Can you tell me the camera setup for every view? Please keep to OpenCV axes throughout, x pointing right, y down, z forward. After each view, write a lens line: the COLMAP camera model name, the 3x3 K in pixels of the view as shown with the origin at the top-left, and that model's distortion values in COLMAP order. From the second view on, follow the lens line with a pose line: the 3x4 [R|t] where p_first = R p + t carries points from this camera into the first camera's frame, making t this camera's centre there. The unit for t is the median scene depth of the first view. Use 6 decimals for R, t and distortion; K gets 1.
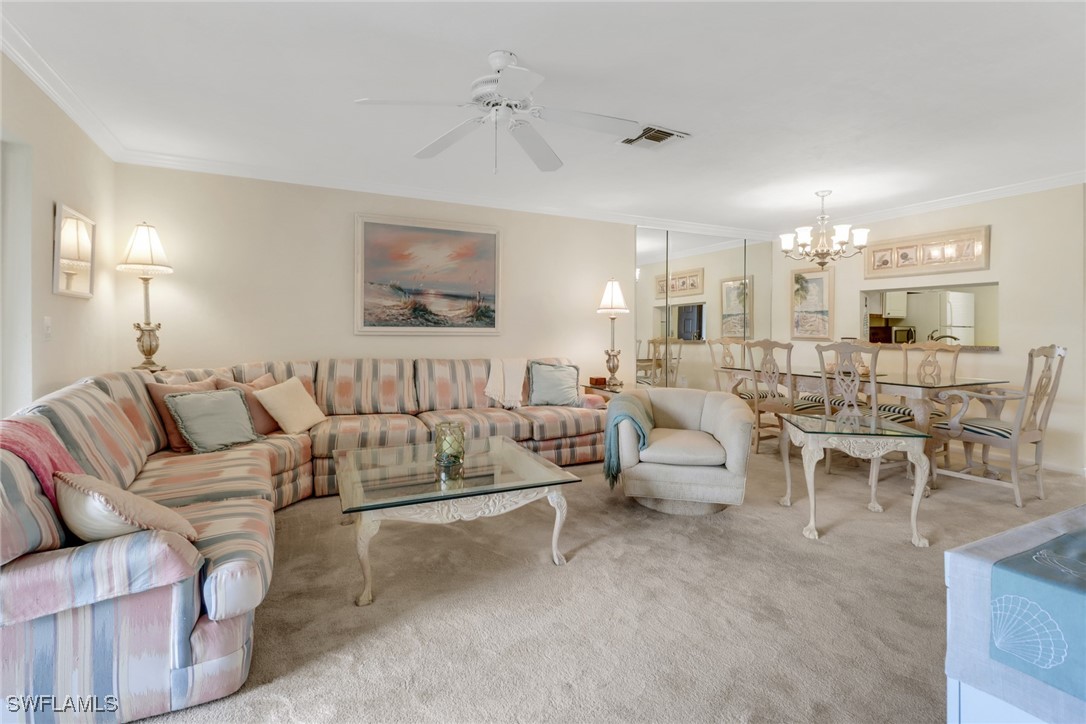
lens RADIAL K [[517.5, 0, 545.3], [0, 517.5, 337.0], [0, 0, 1]] dist [0.000010, 0.000049]
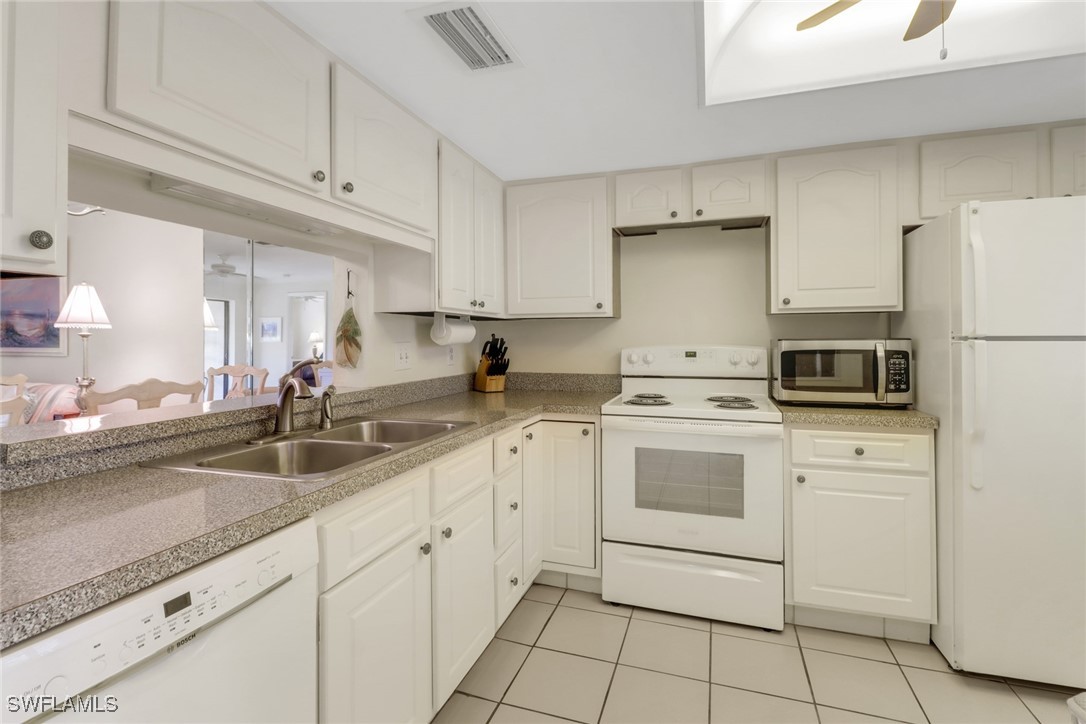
lens RADIAL K [[517.5, 0, 545.3], [0, 517.5, 337.0], [0, 0, 1]] dist [0.000010, 0.000049]
pose [[0.701775, -0.008152, -0.712352, 1.183091], [-0.005482, 0.999843, -0.016842, -0.026948], [0.712377, 0.015725, 0.701620, 0.998210]]
